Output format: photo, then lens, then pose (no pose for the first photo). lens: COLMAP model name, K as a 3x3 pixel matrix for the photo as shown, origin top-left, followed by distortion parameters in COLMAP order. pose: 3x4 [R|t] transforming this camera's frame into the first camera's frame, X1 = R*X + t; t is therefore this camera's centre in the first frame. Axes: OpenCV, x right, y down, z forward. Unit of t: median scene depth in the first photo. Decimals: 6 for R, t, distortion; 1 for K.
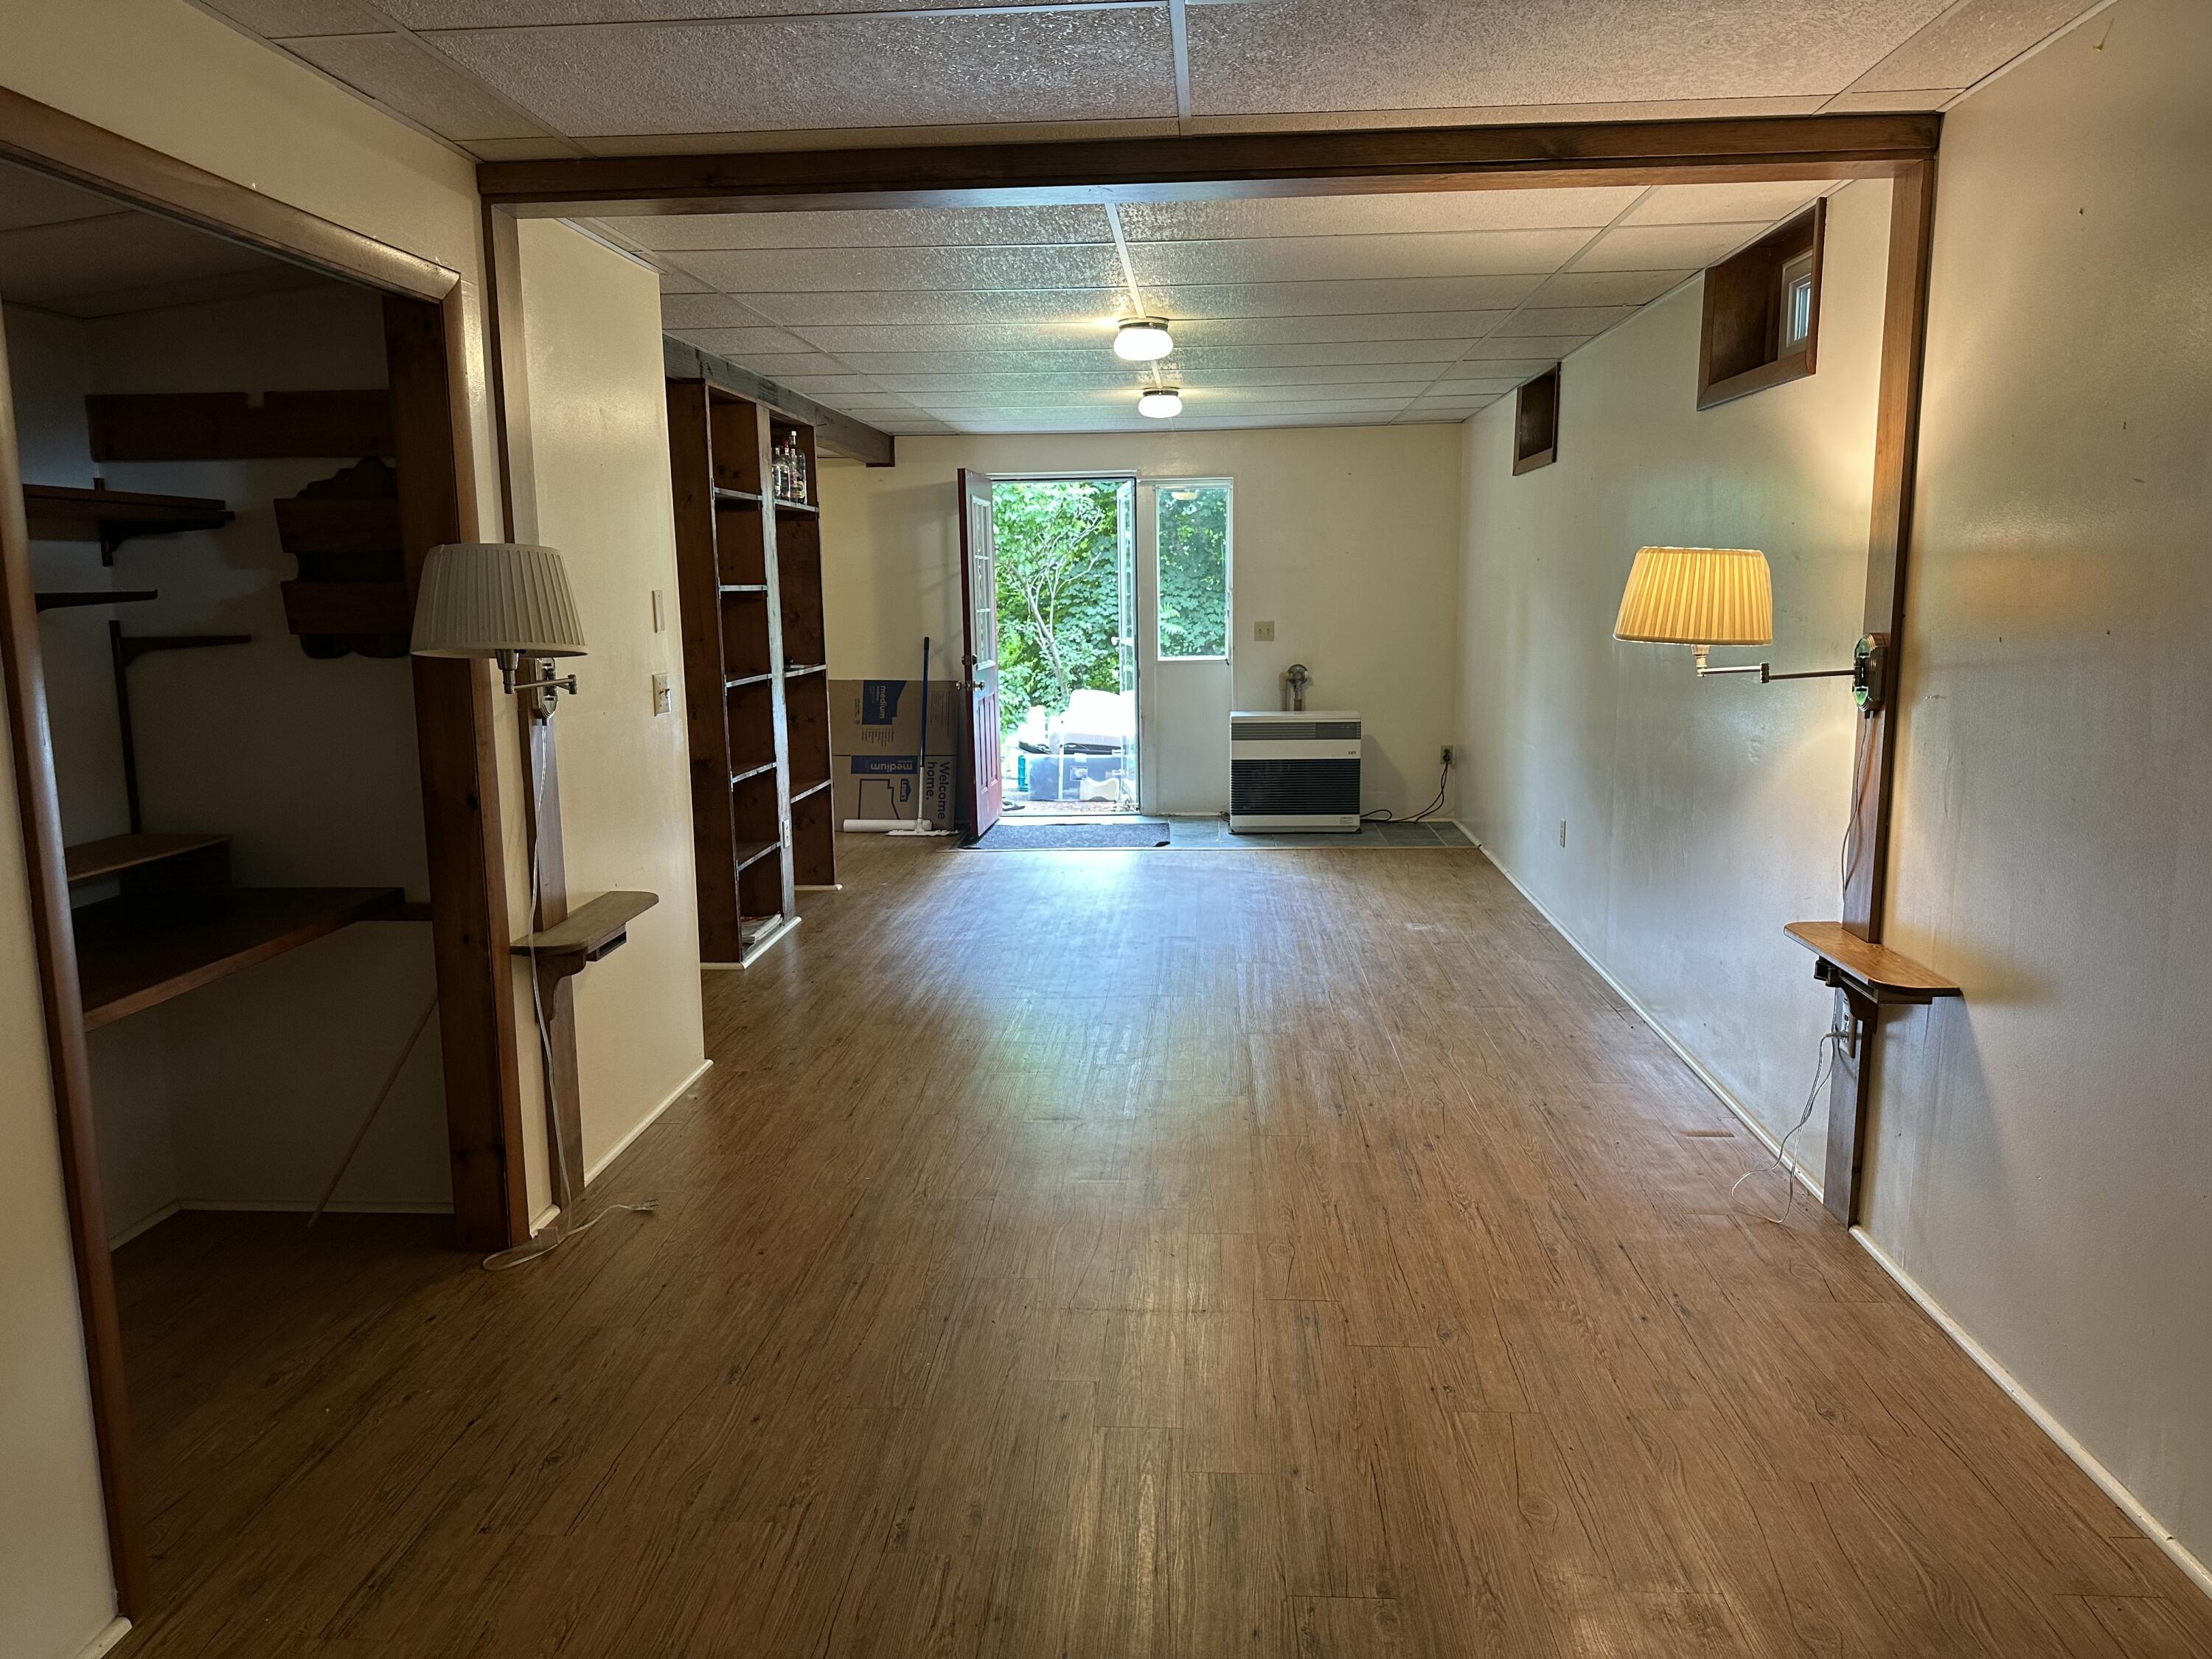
lens RADIAL K [[1541.8, 0, 1108.0], [0, 1541.8, 842.7], [0, 0, 1]] dist [0.009936, -0.000183]
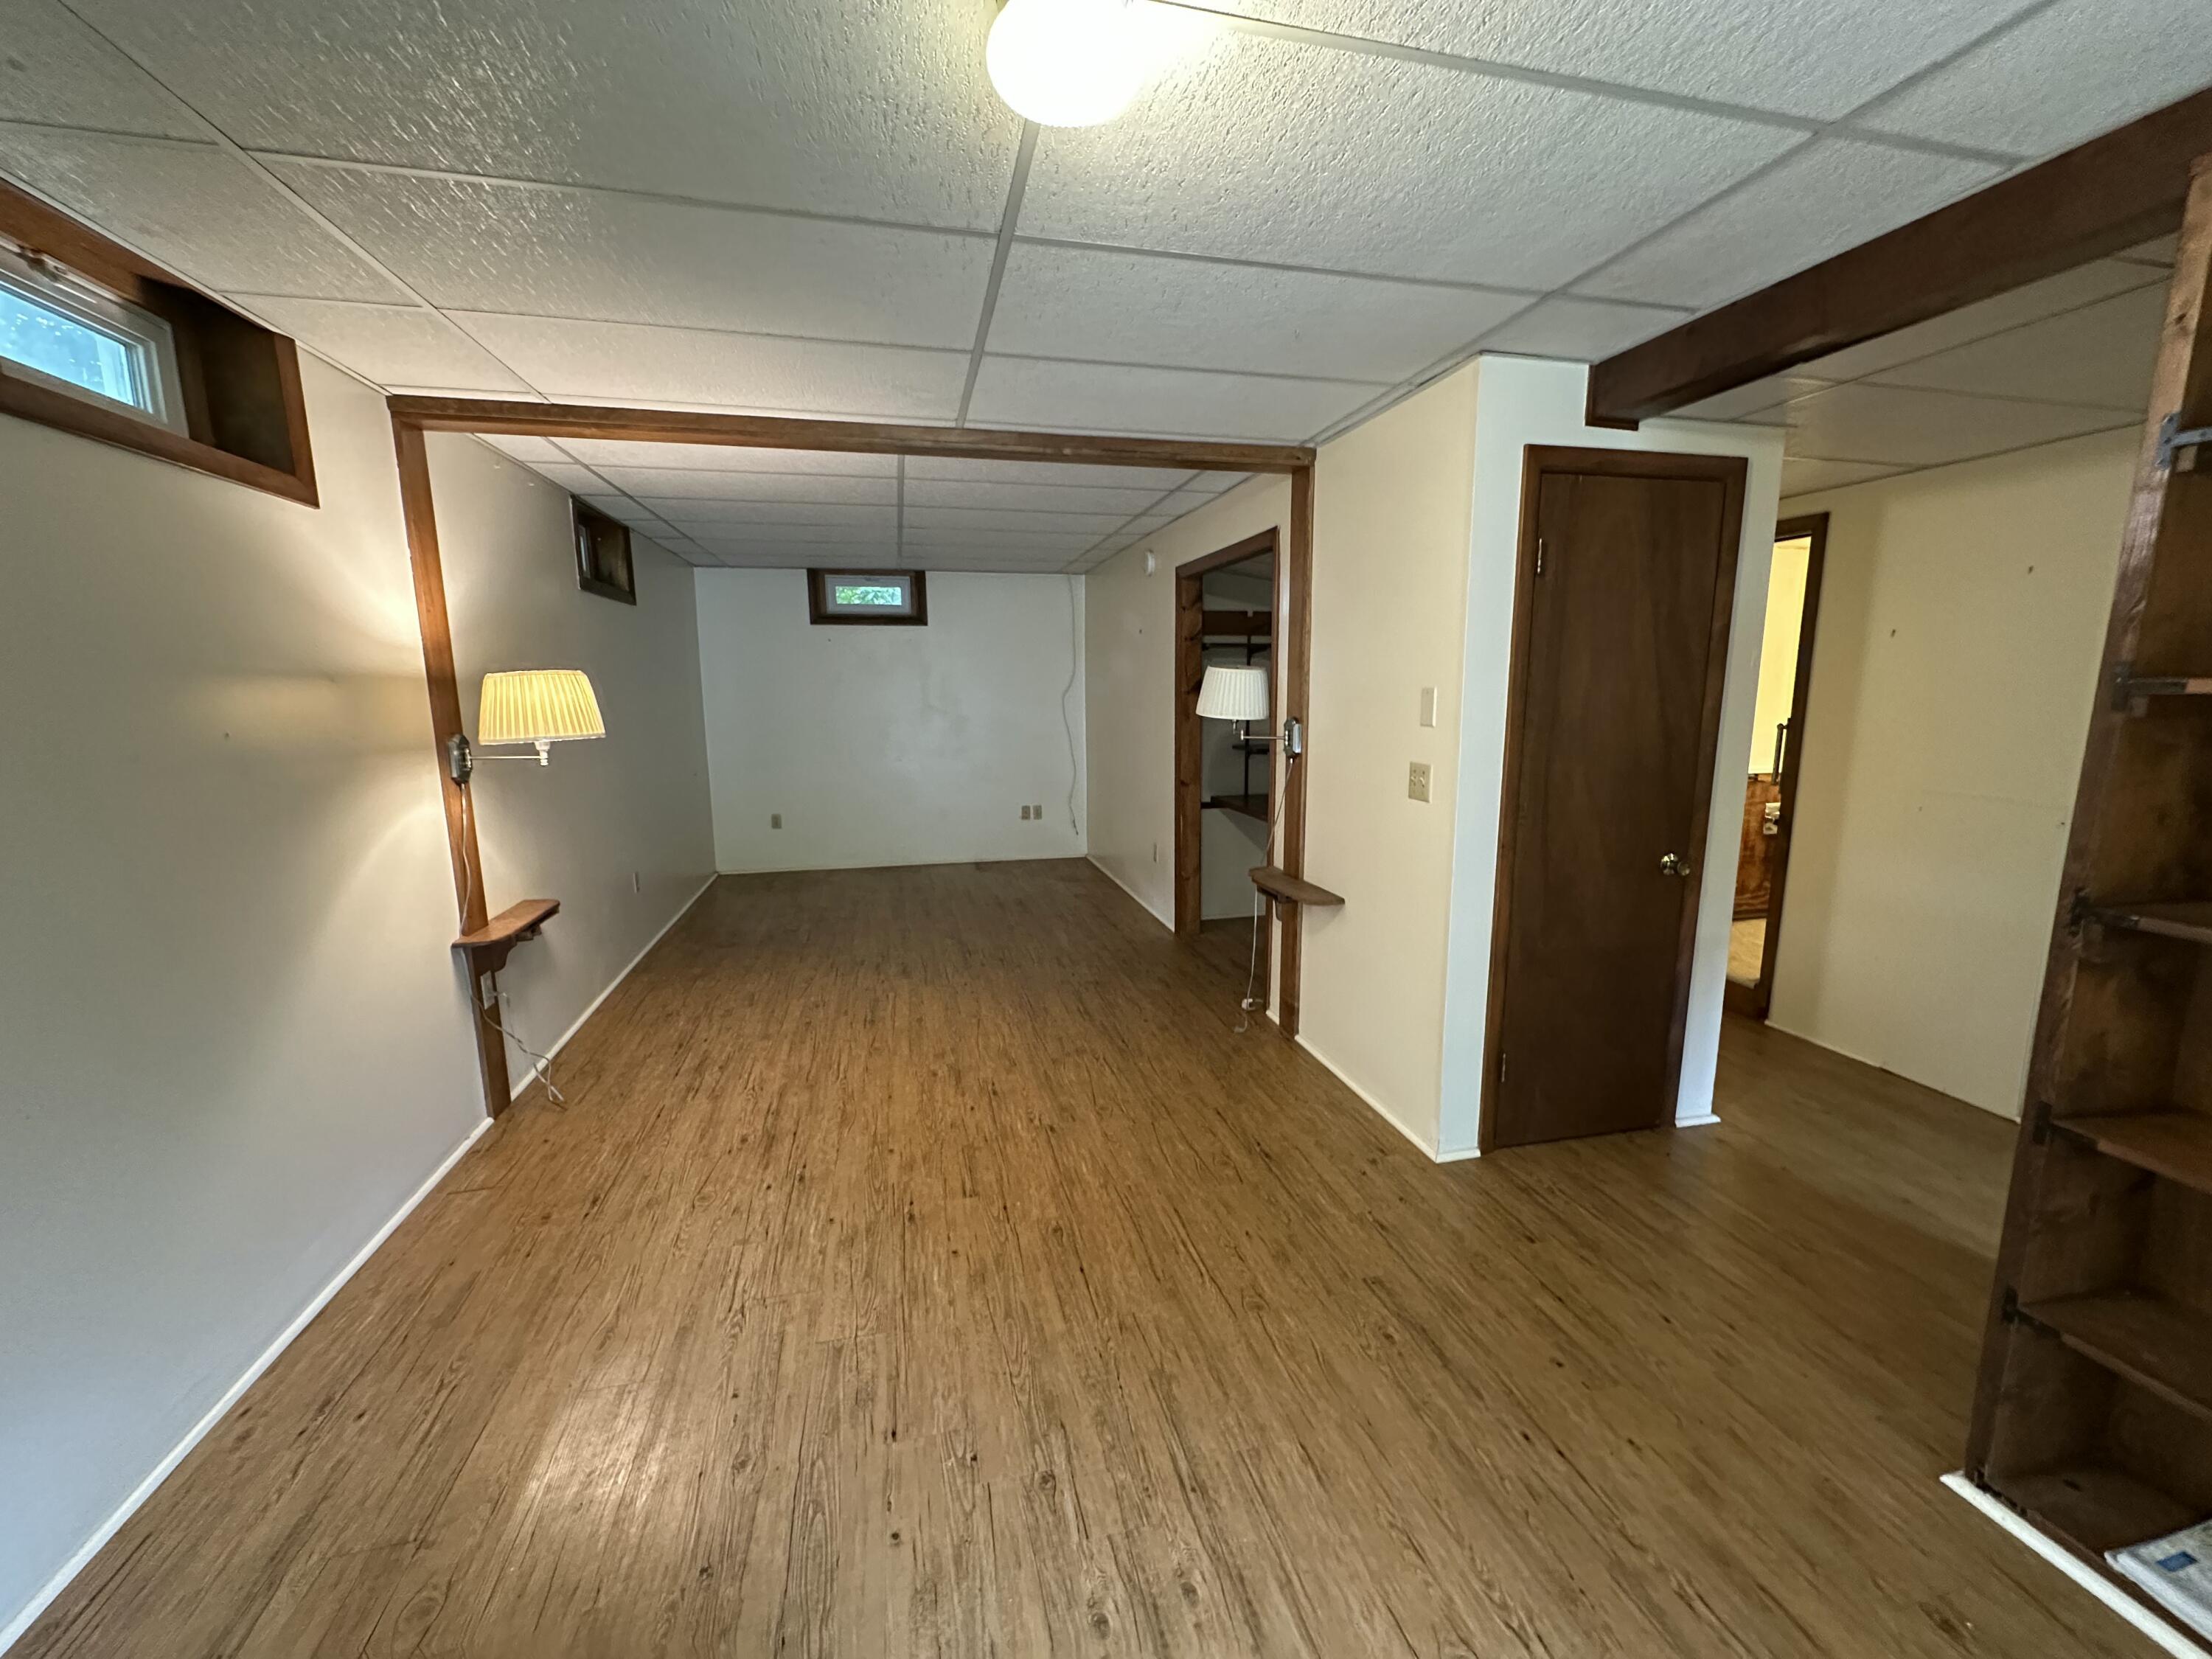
lens RADIAL K [[878.0, 0, 1106.2], [0, 878.0, 829.4], [0, 0, 1]] dist [0.000800, 0.000129]
pose [[-0.955355, 0.068953, -0.287303, 0.124633], [-0.028479, 0.946369, 0.321829, -0.310892], [0.294086, 0.315643, -0.902154, 1.814633]]
